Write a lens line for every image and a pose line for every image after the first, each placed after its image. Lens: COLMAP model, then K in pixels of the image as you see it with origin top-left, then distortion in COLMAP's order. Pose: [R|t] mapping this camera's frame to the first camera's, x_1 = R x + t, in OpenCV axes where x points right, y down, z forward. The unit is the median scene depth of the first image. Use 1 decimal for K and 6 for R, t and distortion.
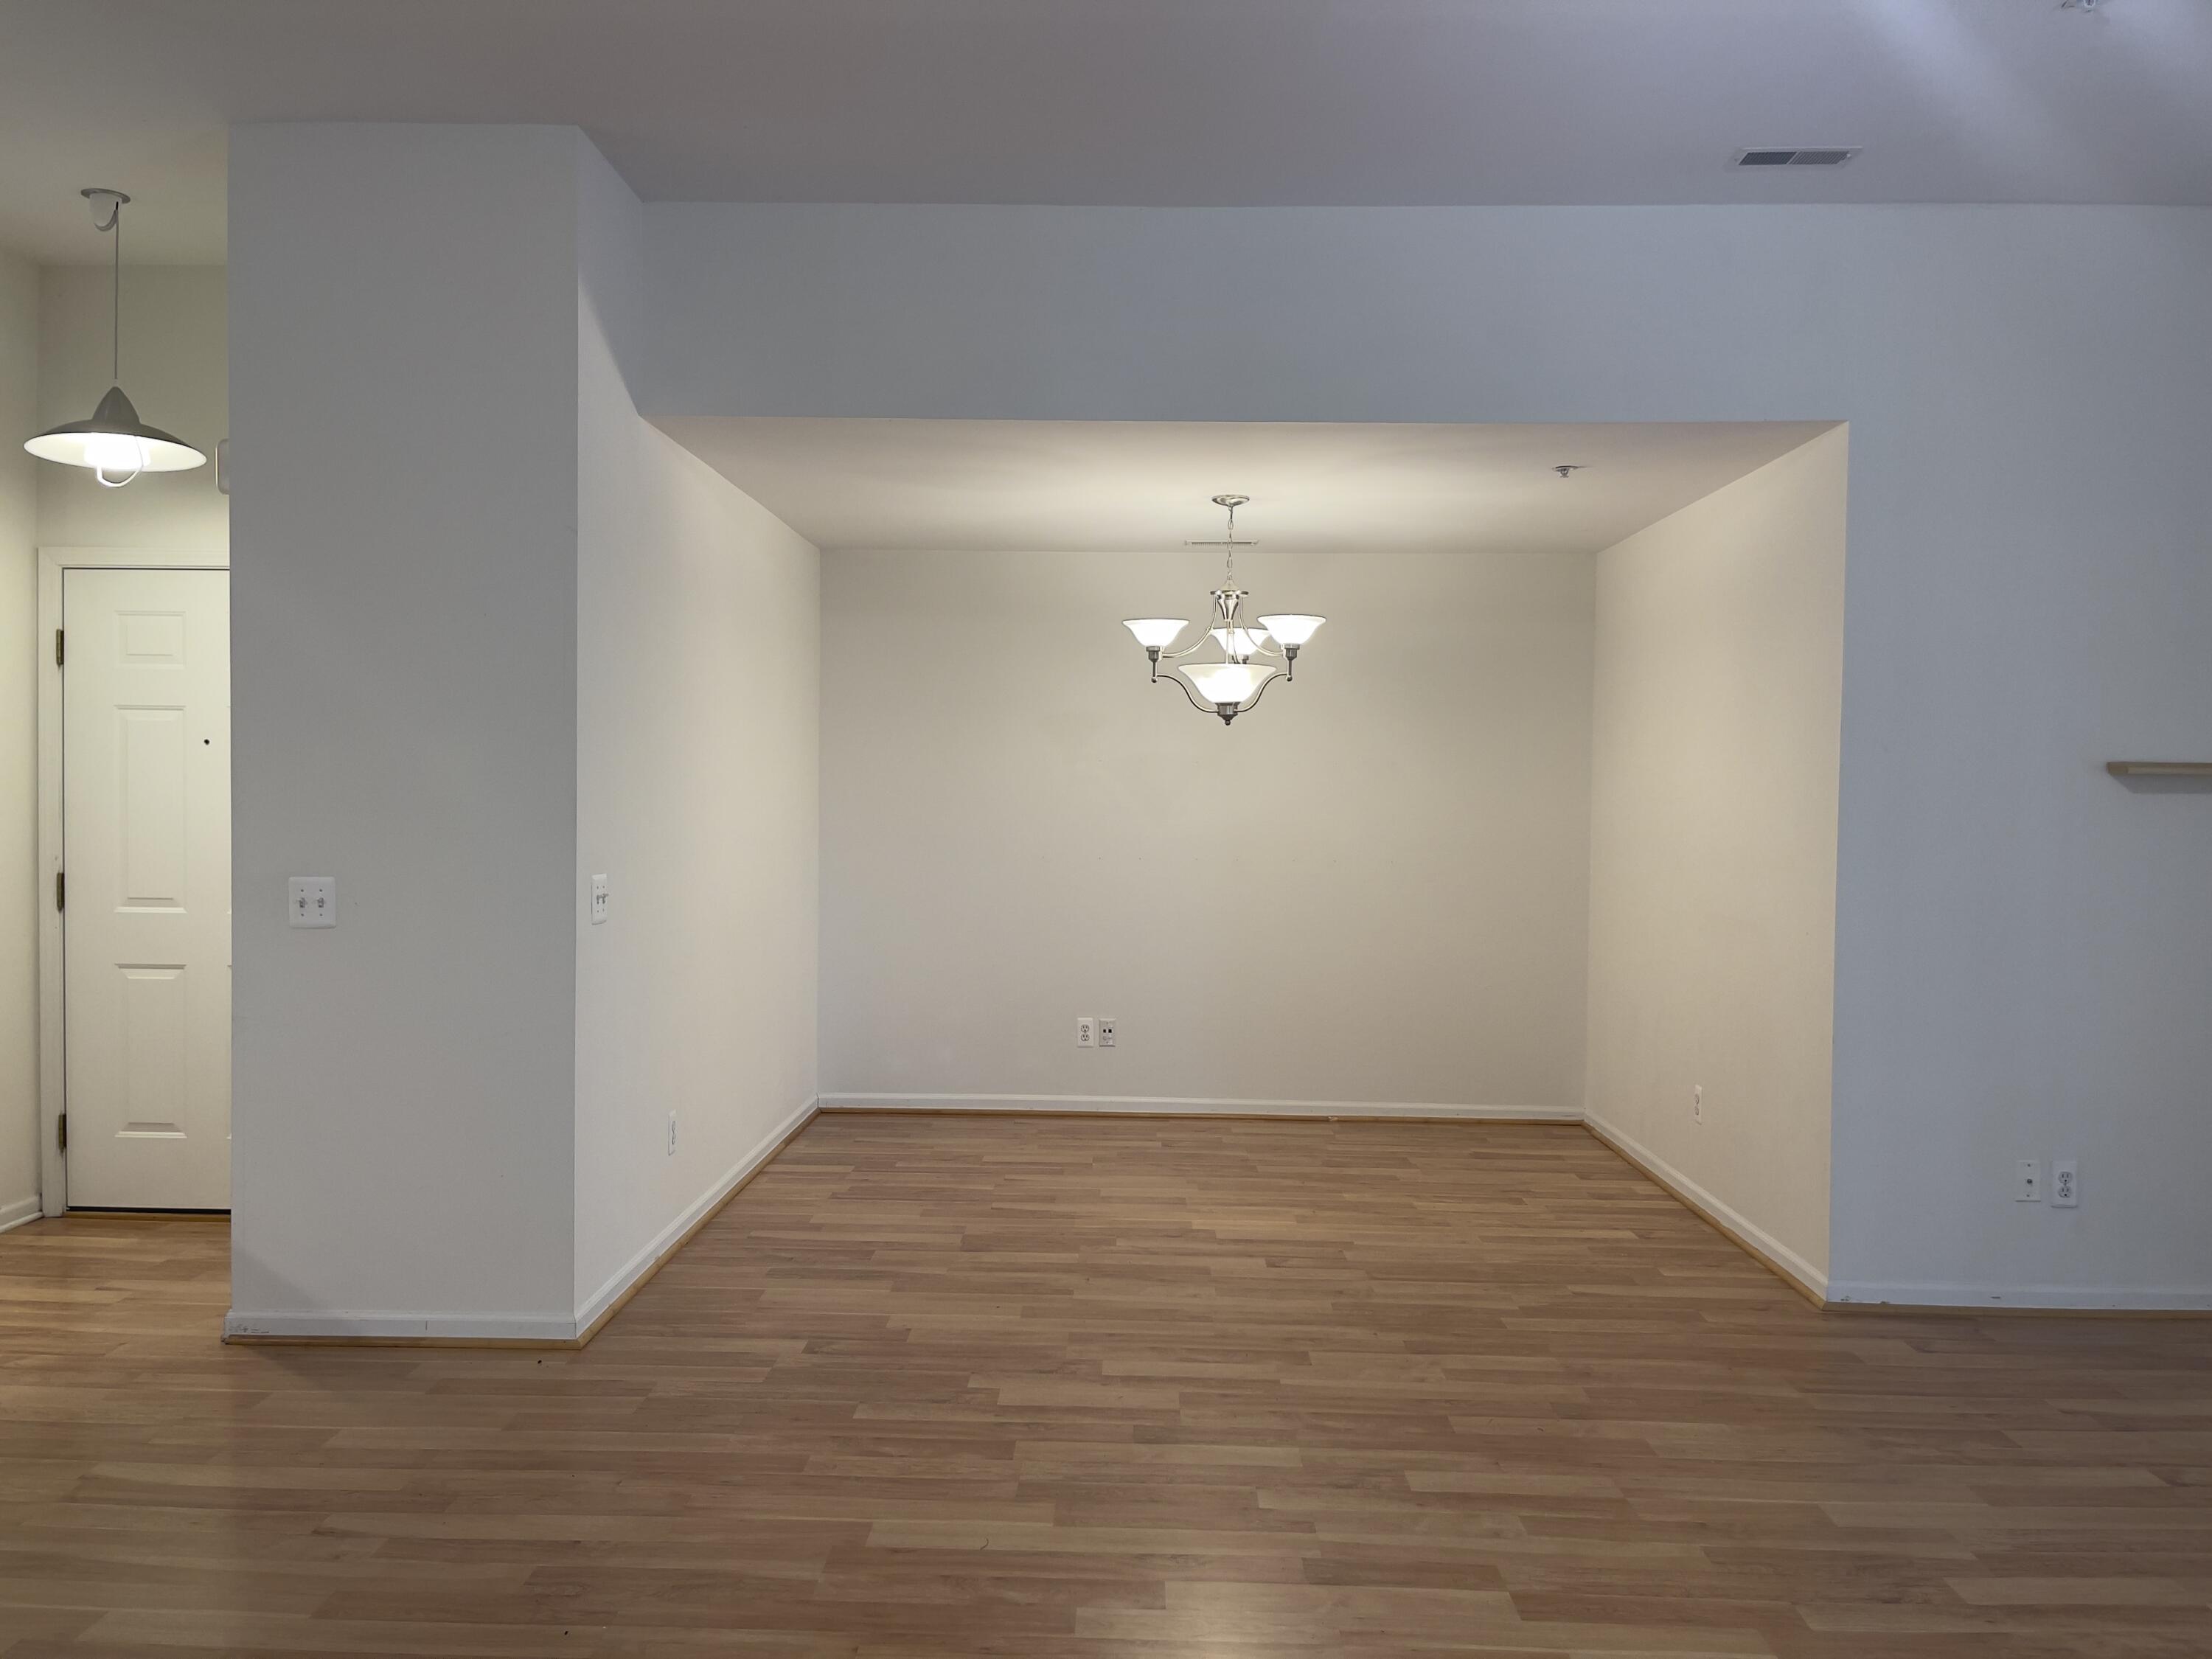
lens RADIAL K [[1701.0, 0, 1103.3], [0, 1701.0, 835.0], [0, 0, 1]] dist [0.041911, -0.032238]
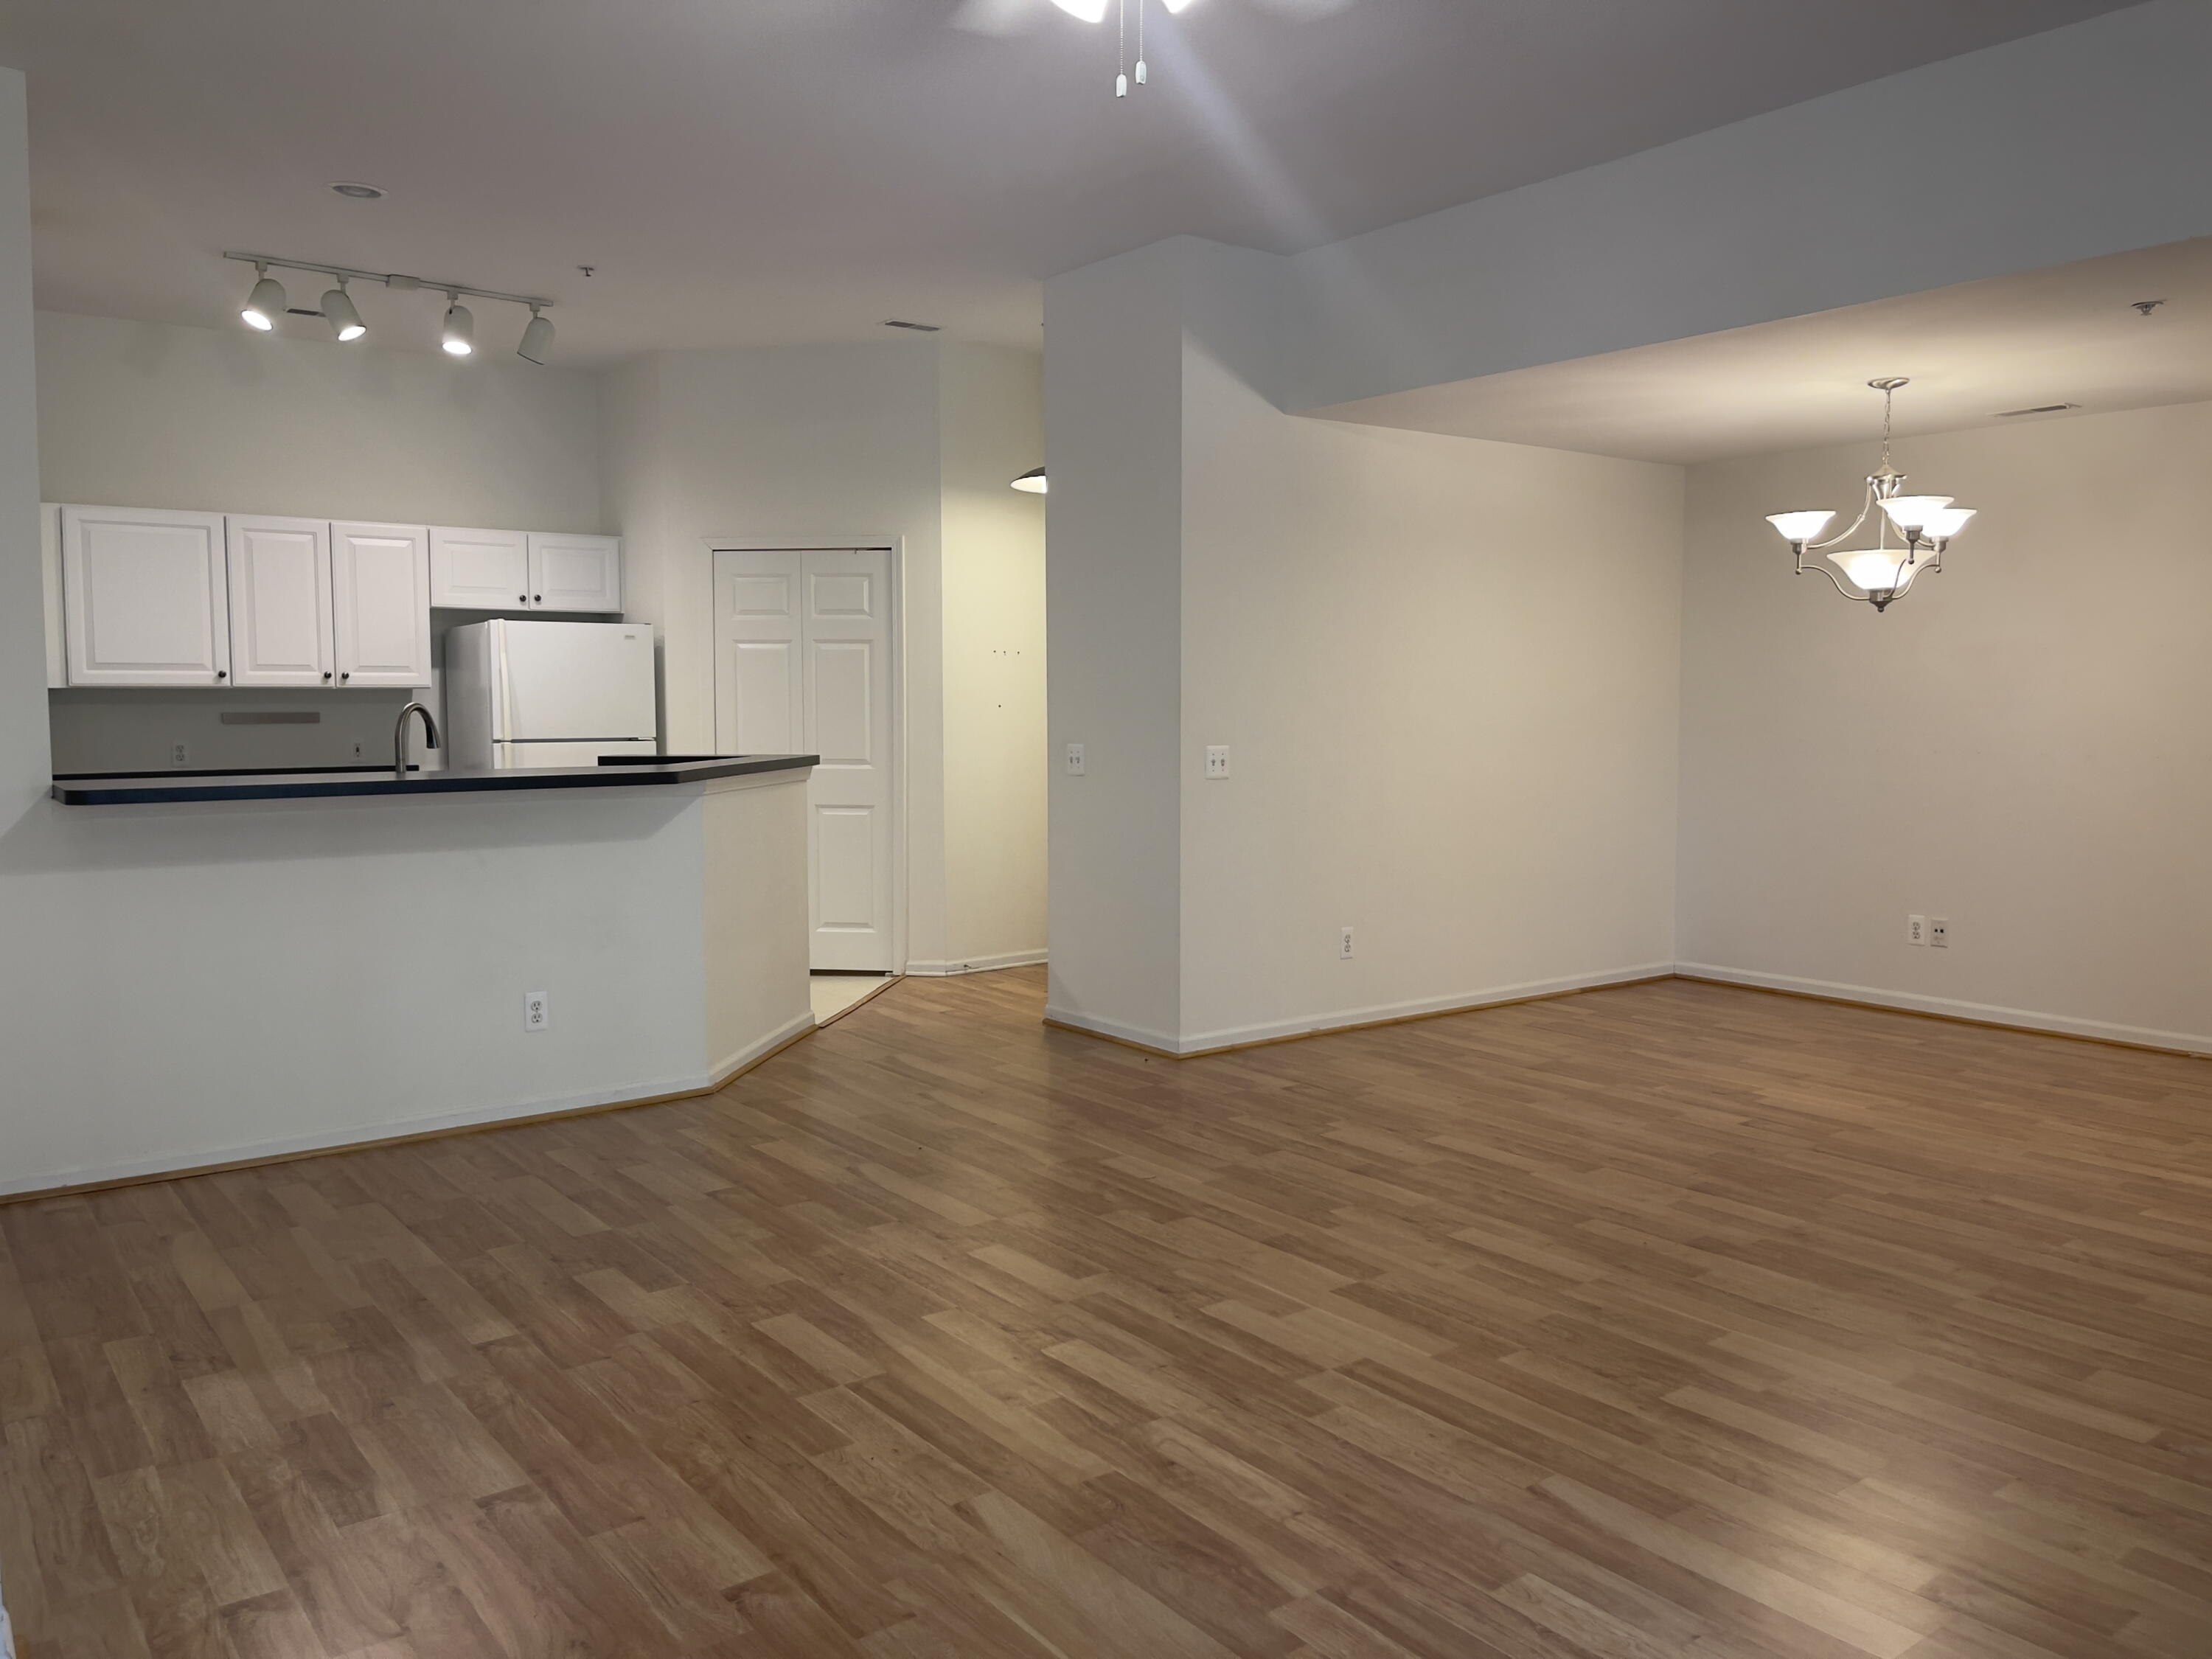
lens RADIAL K [[1701.0, 0, 1099.8], [0, 1701.0, 826.1], [0, 0, 1]] dist [0.041911, -0.032238]
pose [[0.615700, 0.047656, -0.786538, 0.806894], [-0.013378, 0.998658, 0.050036, 0.021839], [0.787867, -0.020285, 0.615511, 0.033563]]
